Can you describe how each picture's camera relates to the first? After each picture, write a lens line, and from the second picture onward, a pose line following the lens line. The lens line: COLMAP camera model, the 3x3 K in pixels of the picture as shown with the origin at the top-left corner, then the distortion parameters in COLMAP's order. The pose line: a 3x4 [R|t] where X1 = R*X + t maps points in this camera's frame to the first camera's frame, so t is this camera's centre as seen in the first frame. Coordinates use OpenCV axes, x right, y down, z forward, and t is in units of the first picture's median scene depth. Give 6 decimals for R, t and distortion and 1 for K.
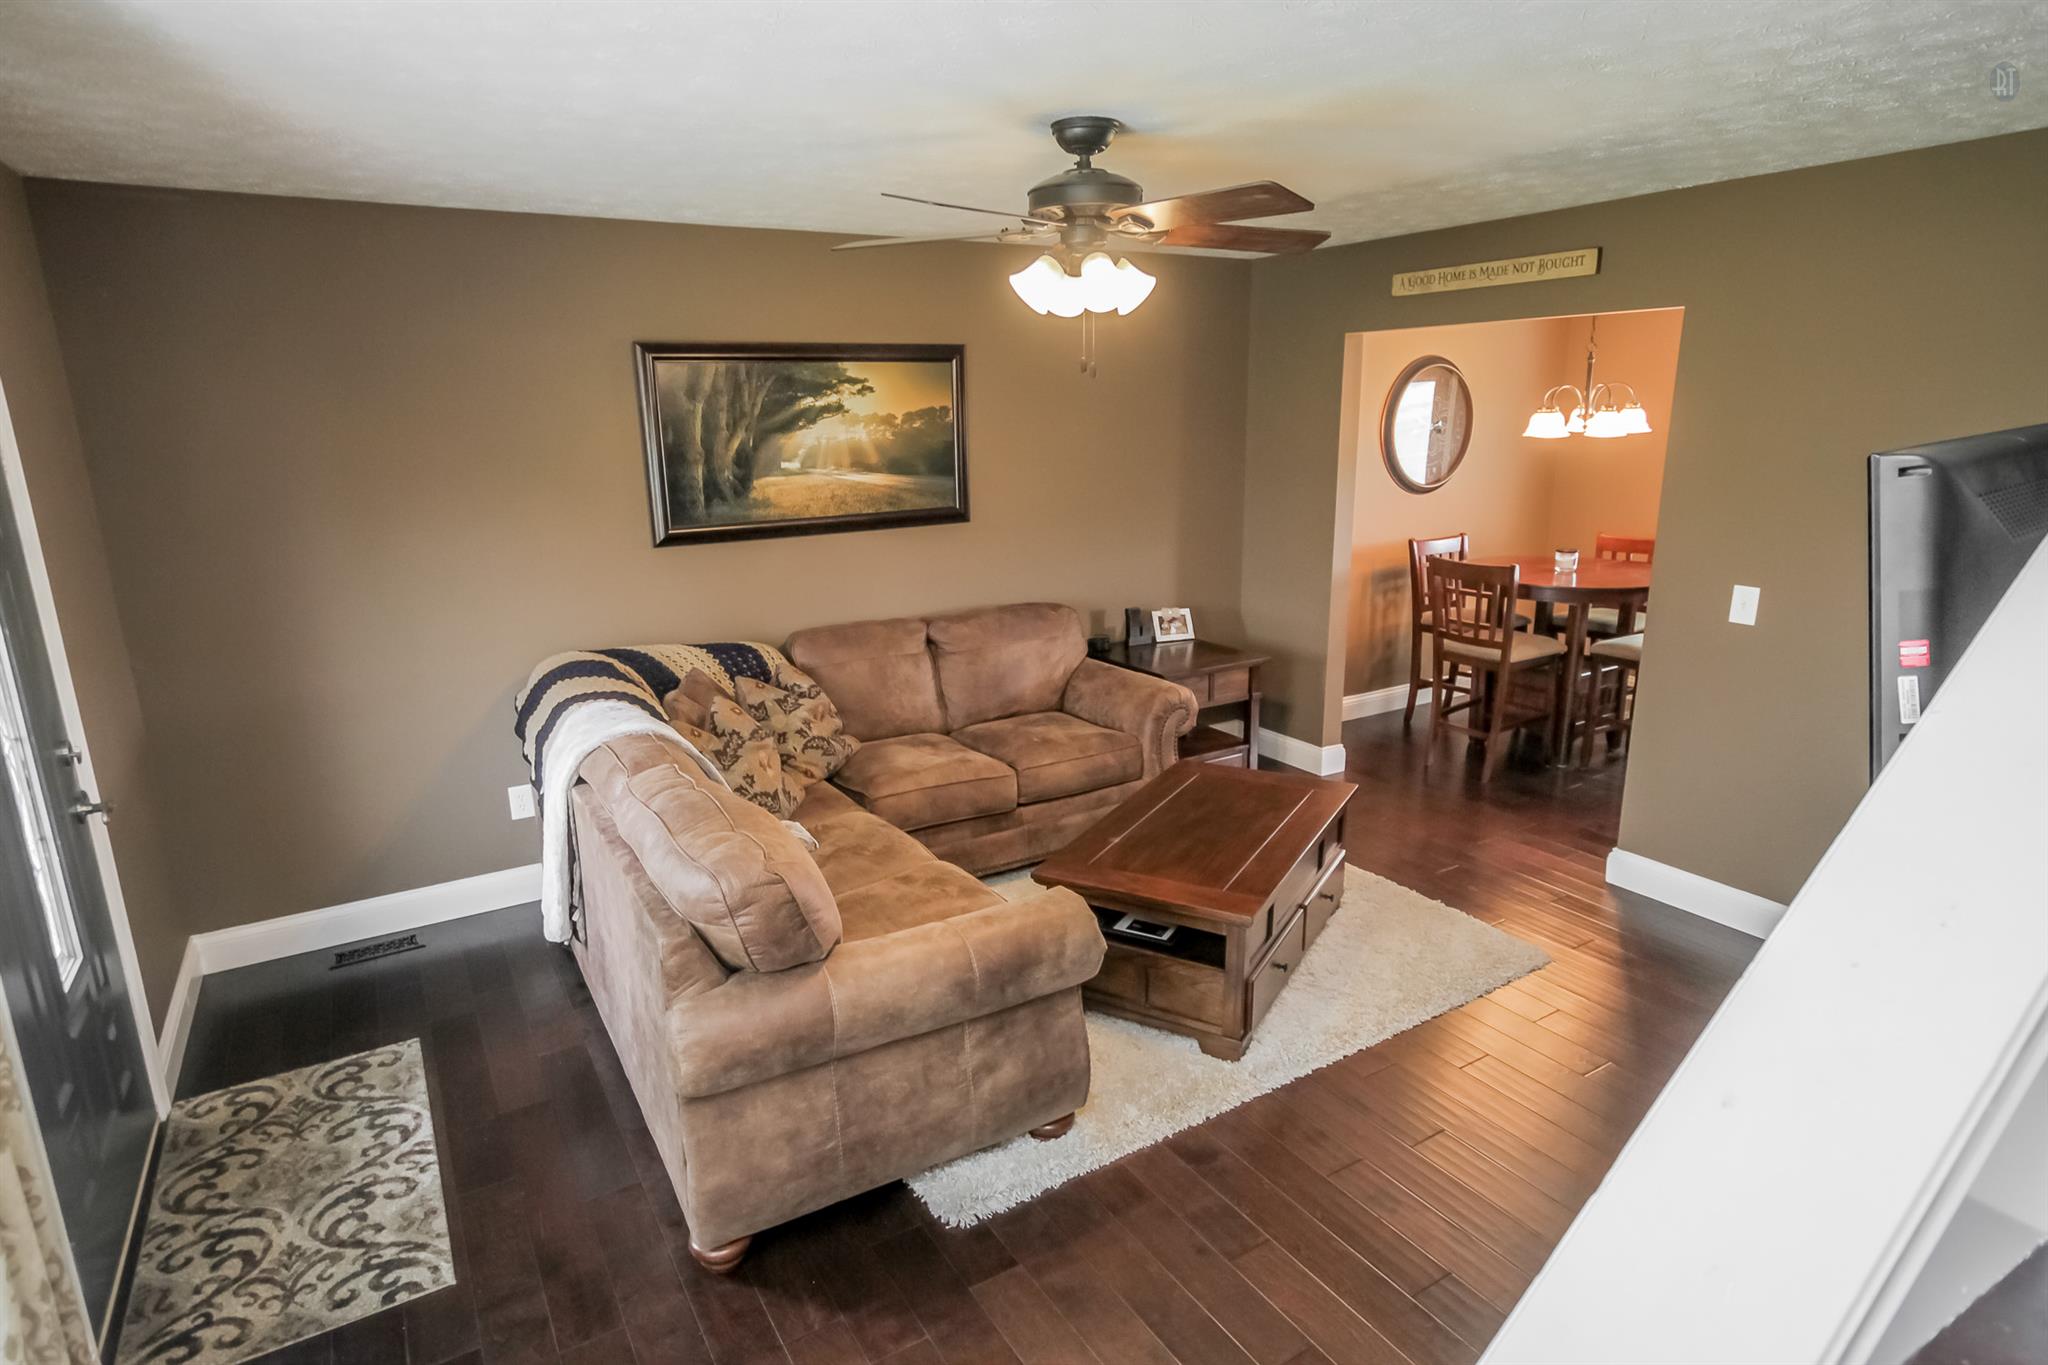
lens RADIAL K [[1130.2, 0, 1026.7], [0, 1130.2, 689.3], [0, 0, 1]] dist [-0.000574, -0.000026]
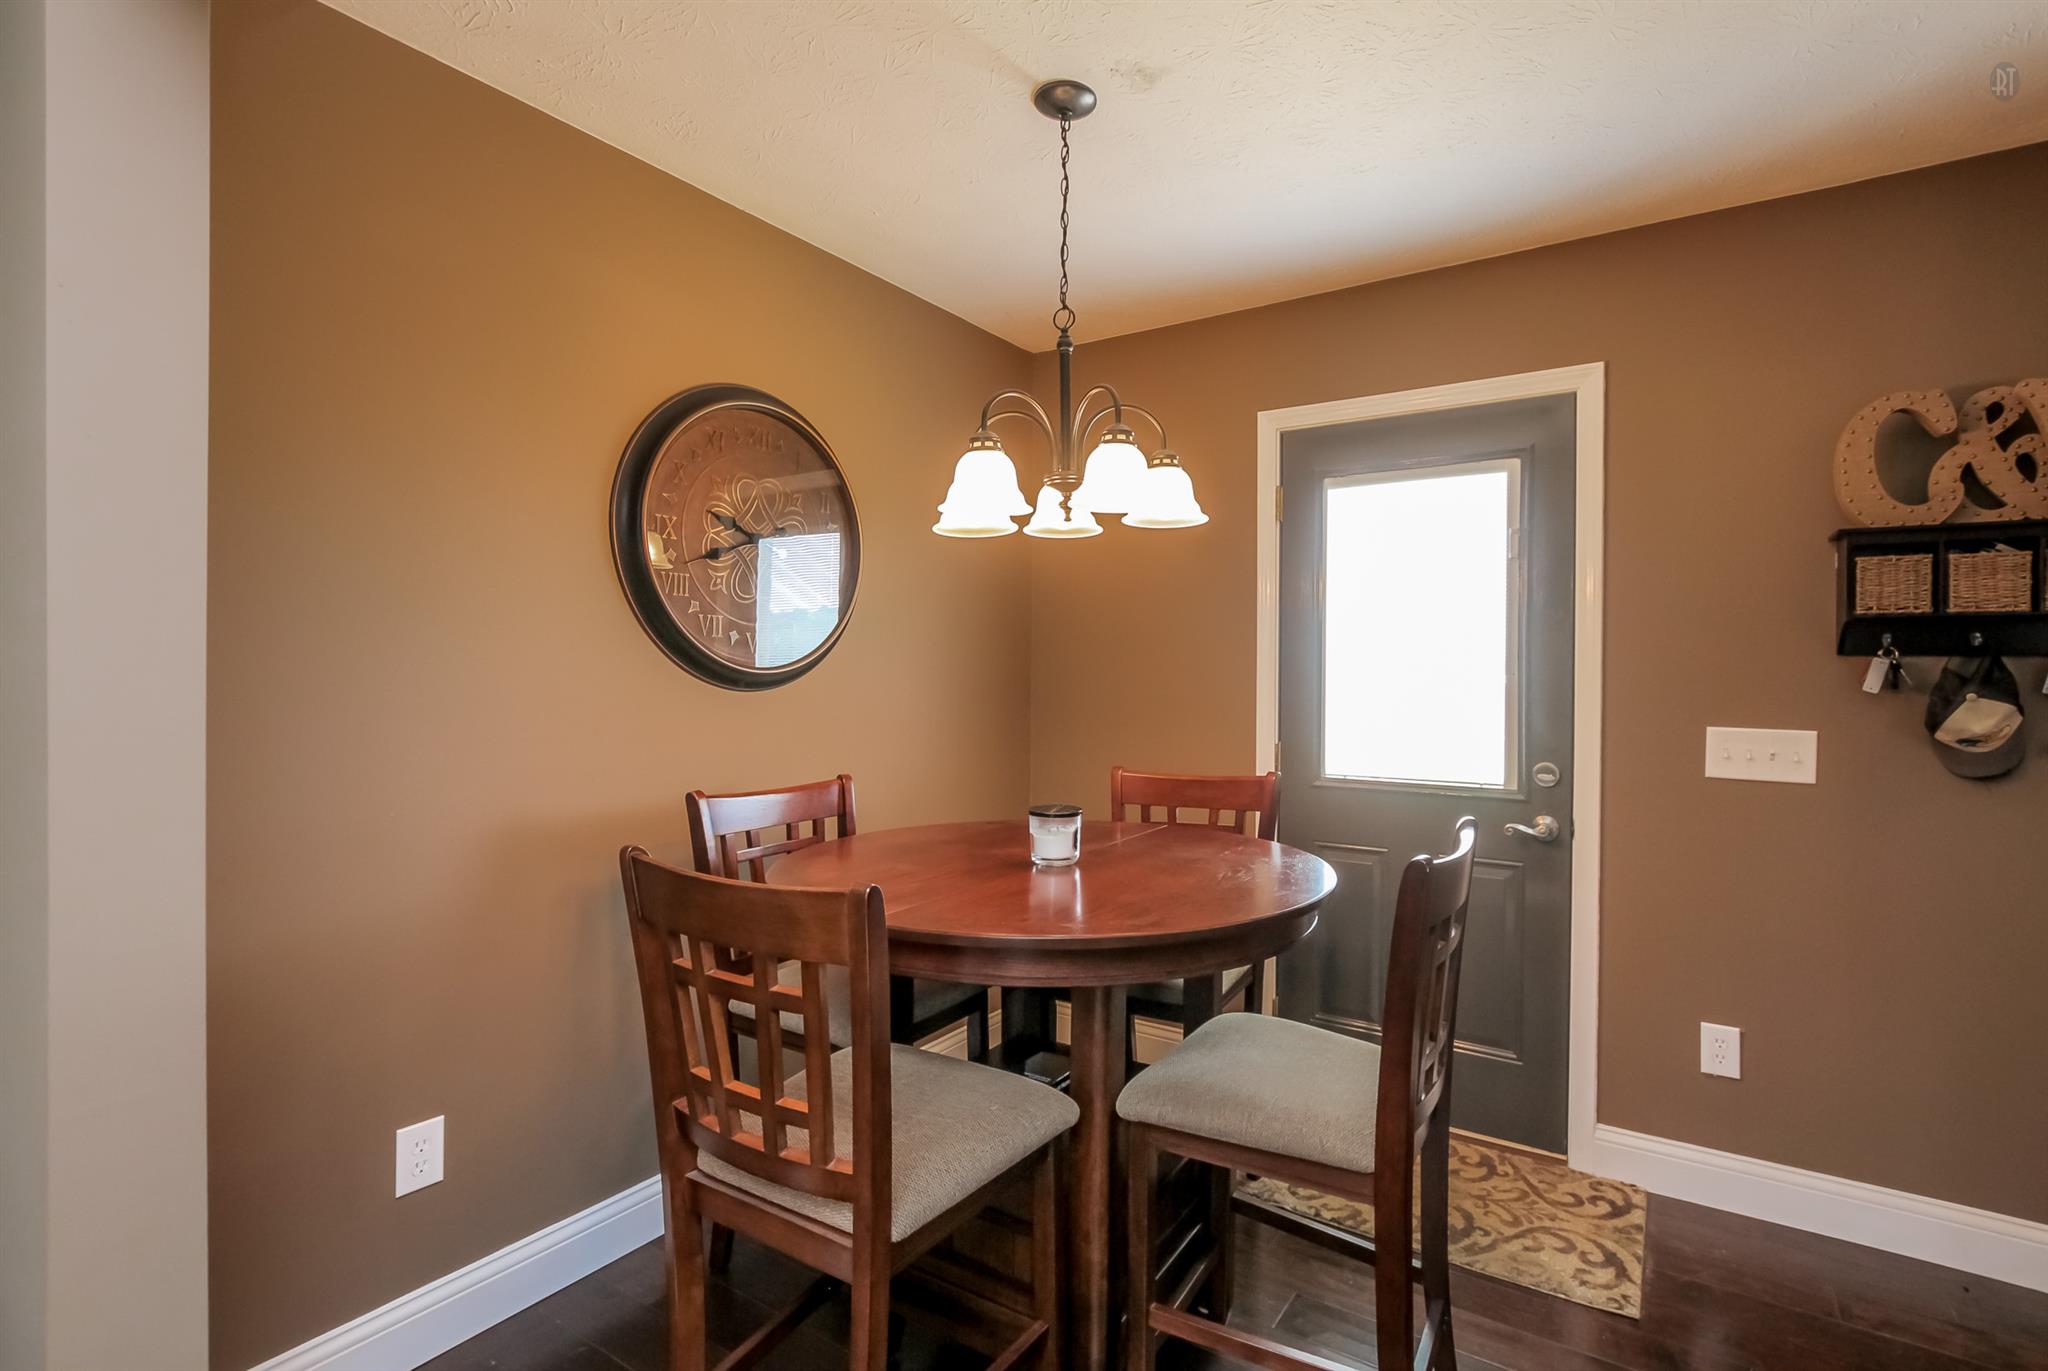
lens RADIAL K [[938.6, 0, 1026.8], [0, 938.6, 687.0], [0, 0, 1]] dist [-0.037382, 0.000034]
pose [[0.918942, 0.017930, 0.393984, 0.414976], [0.077545, 0.971252, -0.225070, -0.112524], [-0.386693, 0.237378, 0.891134, 0.859239]]
